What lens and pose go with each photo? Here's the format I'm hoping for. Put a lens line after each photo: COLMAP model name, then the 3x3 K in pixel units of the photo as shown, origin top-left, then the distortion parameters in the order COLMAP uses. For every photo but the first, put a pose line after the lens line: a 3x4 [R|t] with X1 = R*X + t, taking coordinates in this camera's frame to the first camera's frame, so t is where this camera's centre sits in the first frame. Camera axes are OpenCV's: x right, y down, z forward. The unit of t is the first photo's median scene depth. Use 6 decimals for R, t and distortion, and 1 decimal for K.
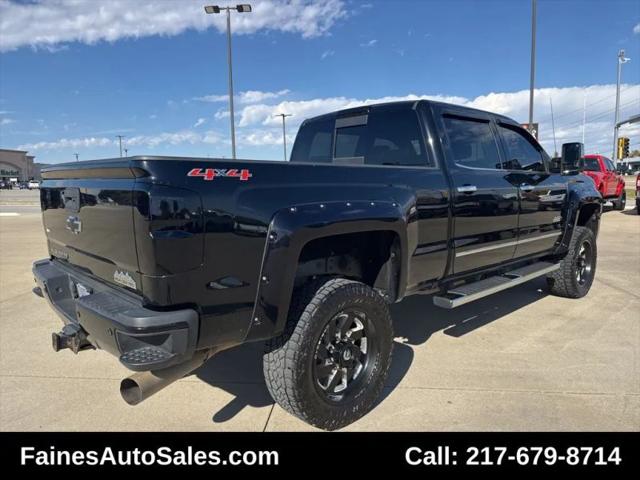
lens RADIAL K [[455.0, 0, 323.1], [0, 455.0, 223.1], [0, 0, 1]] dist [0.069911, -0.101782]
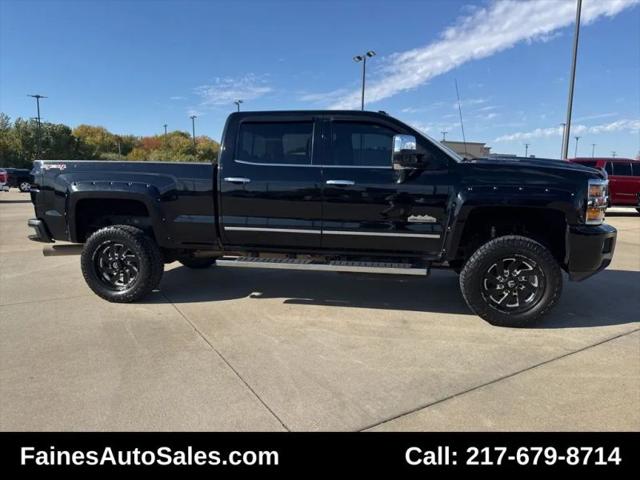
lens RADIAL K [[458.0, 0, 320.0], [0, 458.0, 240.0], [0, 0, 1]] dist [0.071283, -0.089886]
pose [[0.582232, 0.132838, -0.802098, 1.407812], [-0.086236, 0.991087, 0.101540, -0.052667], [0.808437, 0.010050, 0.588497, 0.395826]]
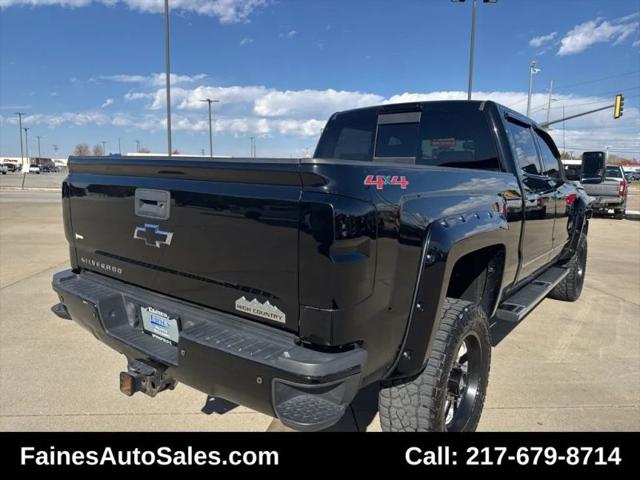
lens RADIAL K [[455.6, 0, 318.7], [0, 455.6, 222.4], [0, 0, 1]] dist [0.054213, -0.081916]
pose [[0.985105, 0.017918, 0.171021, -0.267161], [-0.020928, 0.999656, 0.015814, -0.024765], [-0.170678, -0.019157, 0.985141, 0.117912]]
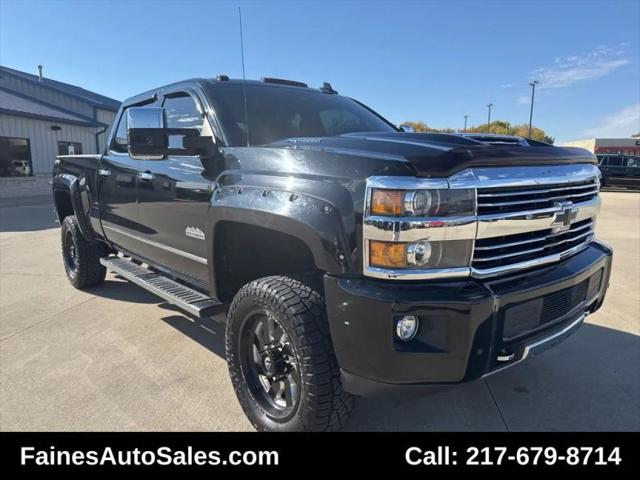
lens RADIAL K [[467.9, 0, 320.0], [0, 467.9, 240.0], [0, 0, 1]] dist [0.010072, -0.007330]
pose [[-0.067462, 0.170888, -0.982978, 1.371995], [-0.086493, 0.980512, 0.176395, -0.150381], [0.993966, 0.096921, -0.051367, 1.506225]]
